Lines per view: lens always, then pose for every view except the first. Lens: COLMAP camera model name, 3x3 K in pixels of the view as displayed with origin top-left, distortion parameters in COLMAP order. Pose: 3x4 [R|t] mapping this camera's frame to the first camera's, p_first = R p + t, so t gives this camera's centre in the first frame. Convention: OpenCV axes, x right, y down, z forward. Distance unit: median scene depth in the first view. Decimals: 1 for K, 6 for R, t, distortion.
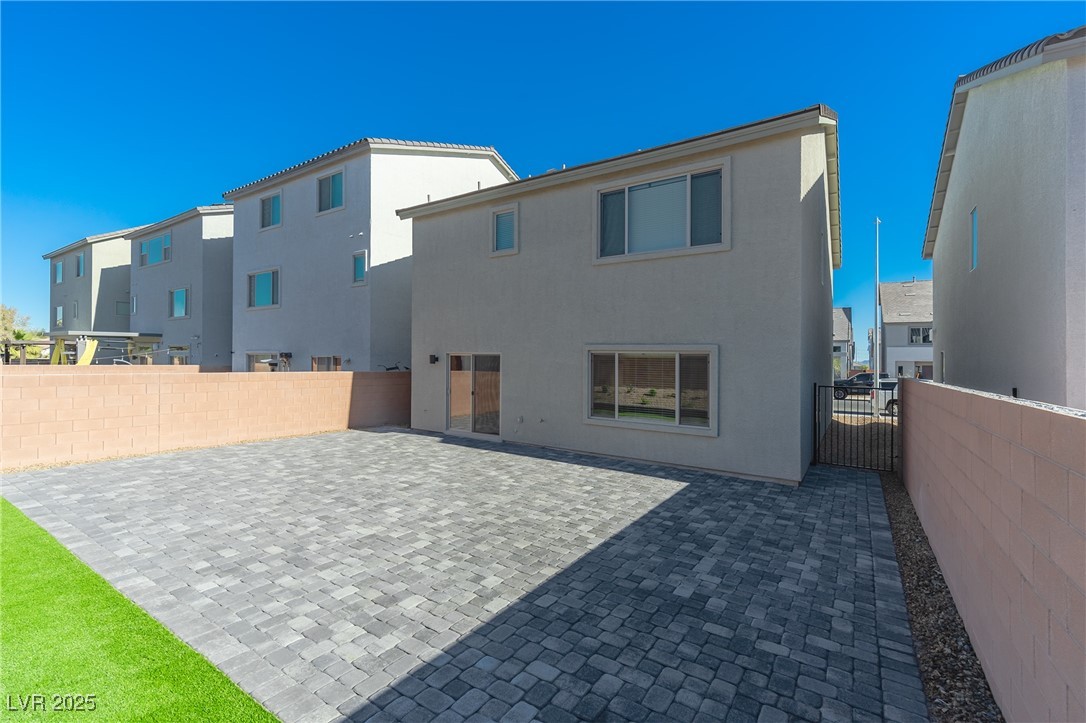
lens RADIAL K [[470.9, 0, 542.3], [0, 470.9, 362.4], [0, 0, 1]] dist [-0.001105, -0.000092]
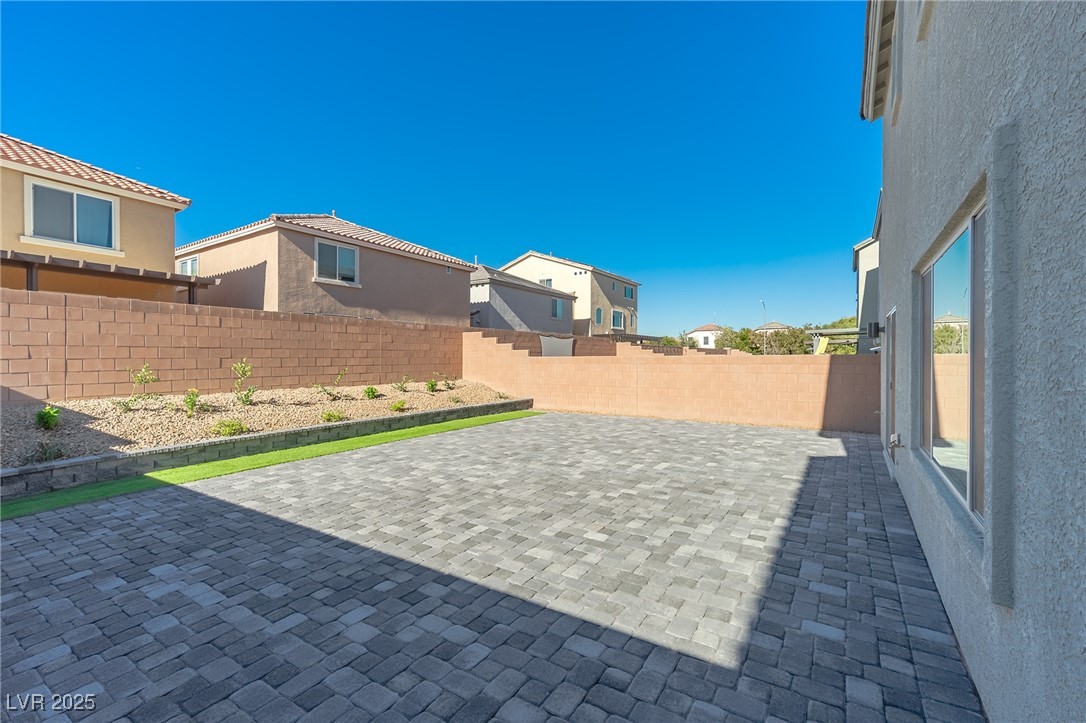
lens RADIAL K [[470.9, 0, 539.9], [0, 470.9, 363.5], [0, 0, 1]] dist [-0.001105, -0.000092]
pose [[0.022248, -0.008061, -0.999720, 0.856539], [0.006490, 0.999948, -0.007918, 0.089391], [0.999731, -0.006312, 0.022299, 1.216694]]
